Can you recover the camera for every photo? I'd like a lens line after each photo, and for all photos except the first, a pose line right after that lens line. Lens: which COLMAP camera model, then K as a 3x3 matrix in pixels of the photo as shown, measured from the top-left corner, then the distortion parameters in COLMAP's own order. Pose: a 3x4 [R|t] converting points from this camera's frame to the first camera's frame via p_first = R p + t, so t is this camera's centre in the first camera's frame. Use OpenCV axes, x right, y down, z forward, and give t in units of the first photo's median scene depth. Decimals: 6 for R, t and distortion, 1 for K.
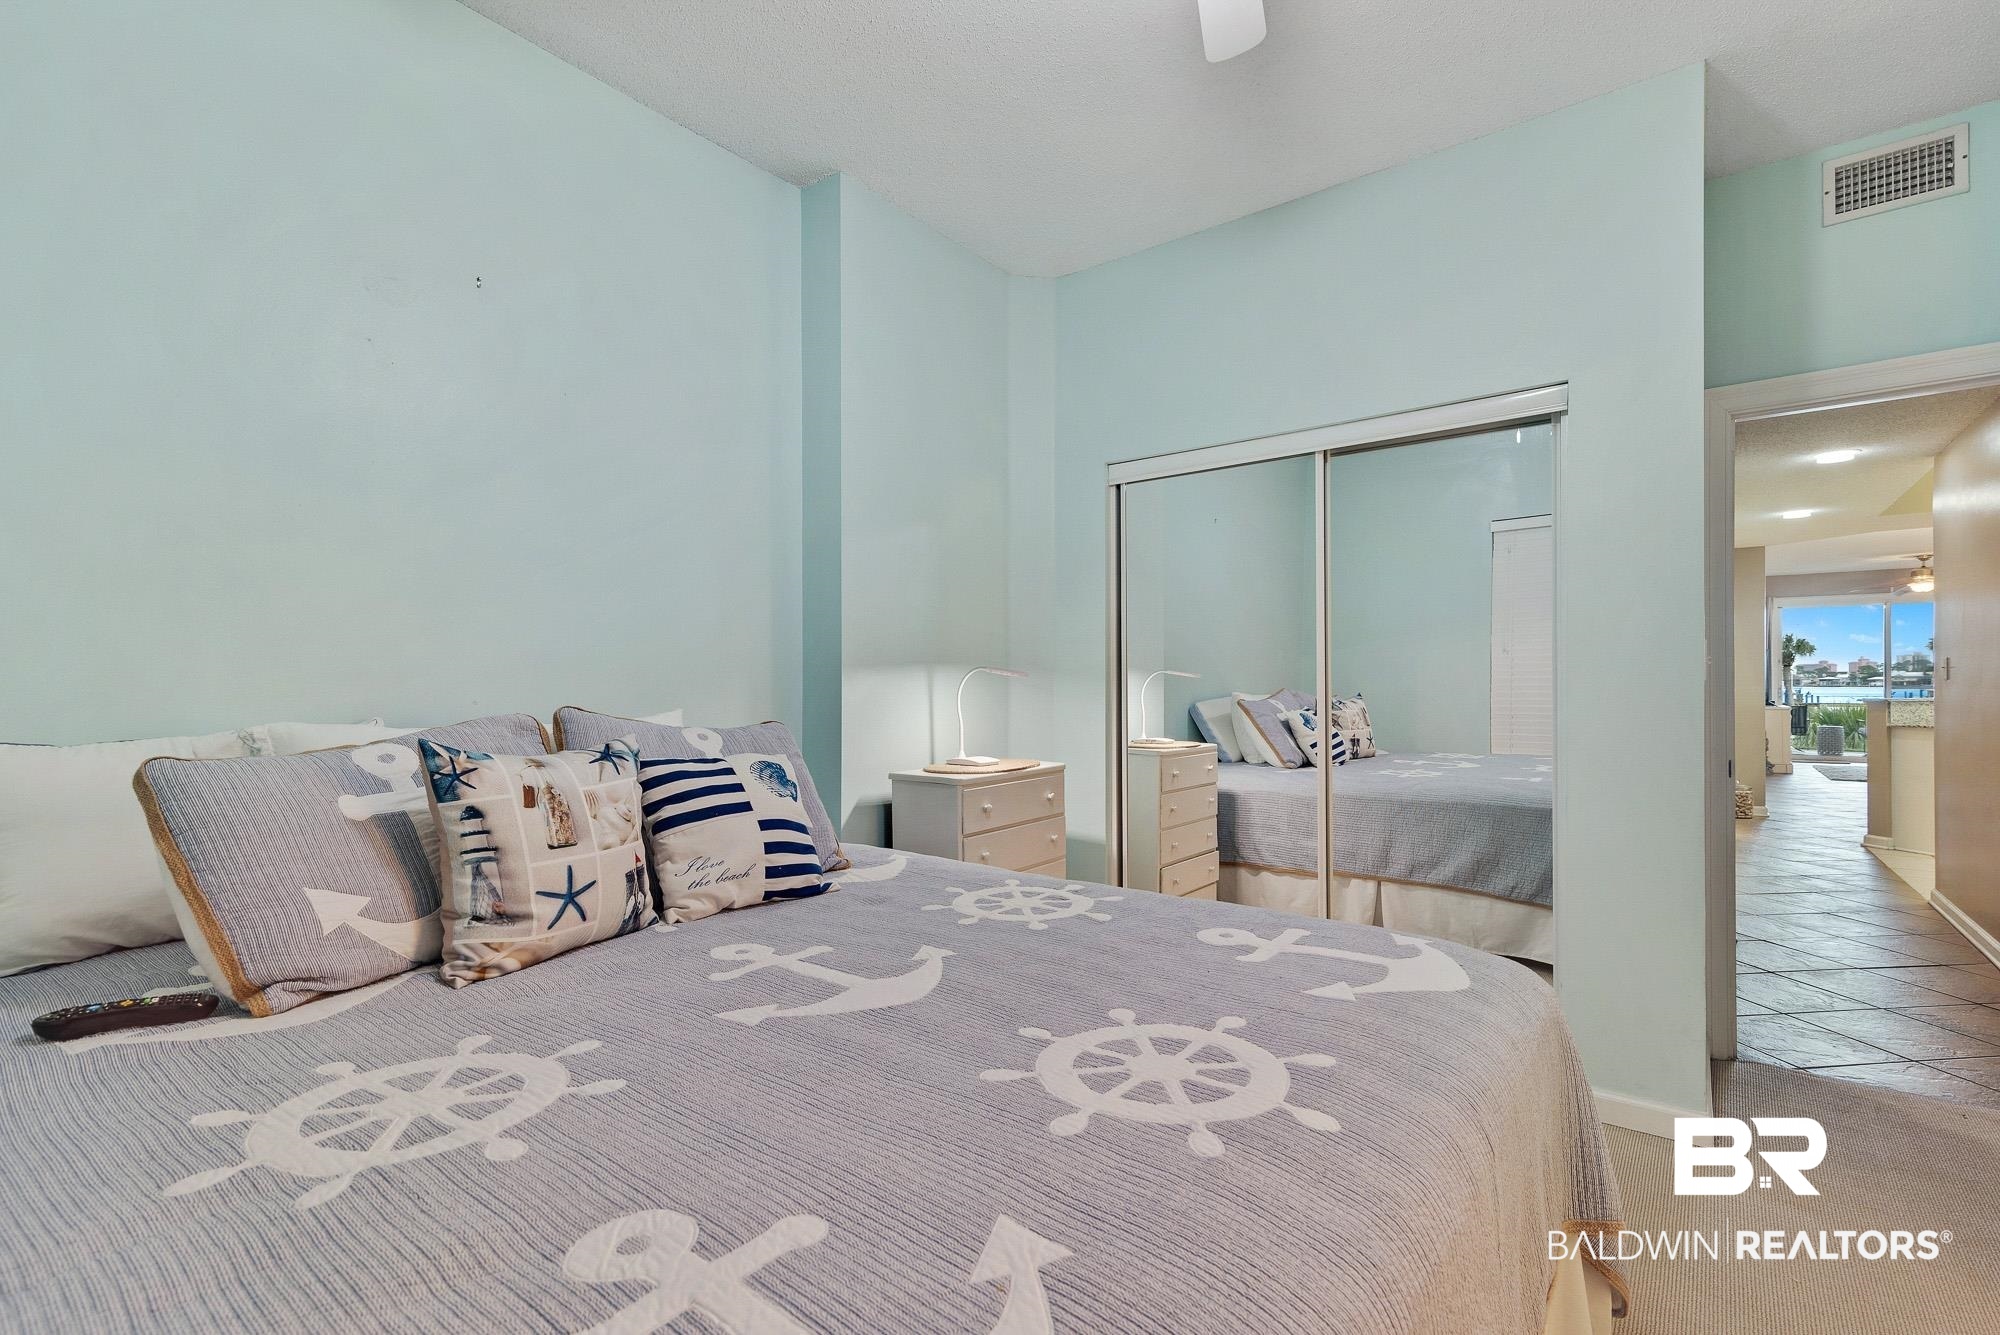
lens RADIAL K [[886.9, 0, 978.3], [0, 886.9, 670.7], [0, 0, 1]] dist [0.003191, 0.000398]
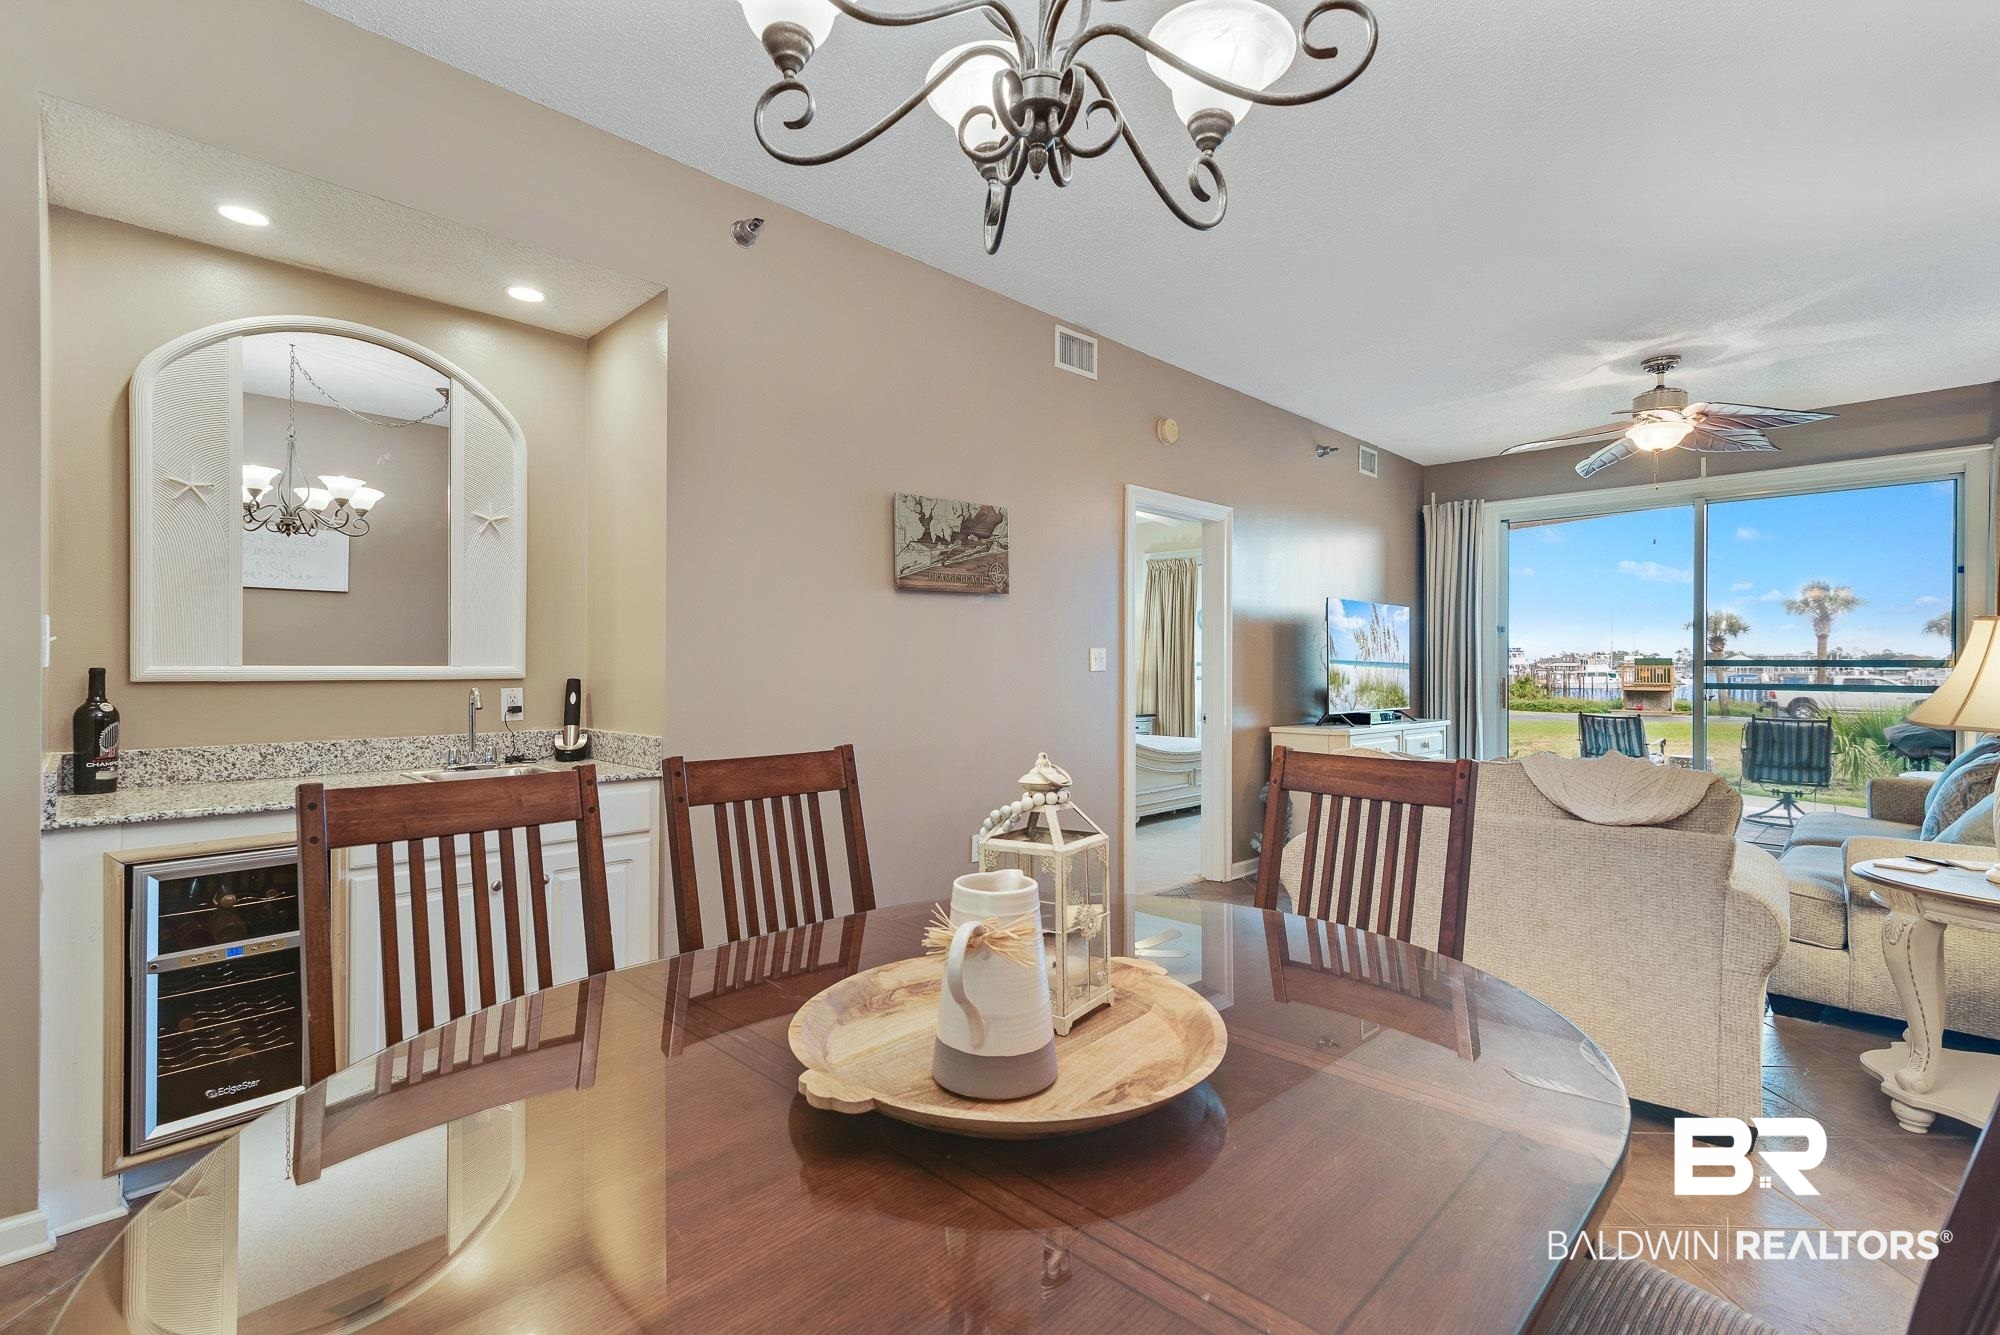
lens RADIAL K [[903.6, 0, 993.0], [0, 903.6, 664.9], [0, 0, 1]] dist [0.015669, -0.002616]
pose [[0.992664, 0.003329, -0.120859, 0.188838], [-0.002046, 0.999940, 0.010740, 0.001081], [0.120888, -0.010414, 0.992612, 0.128819]]
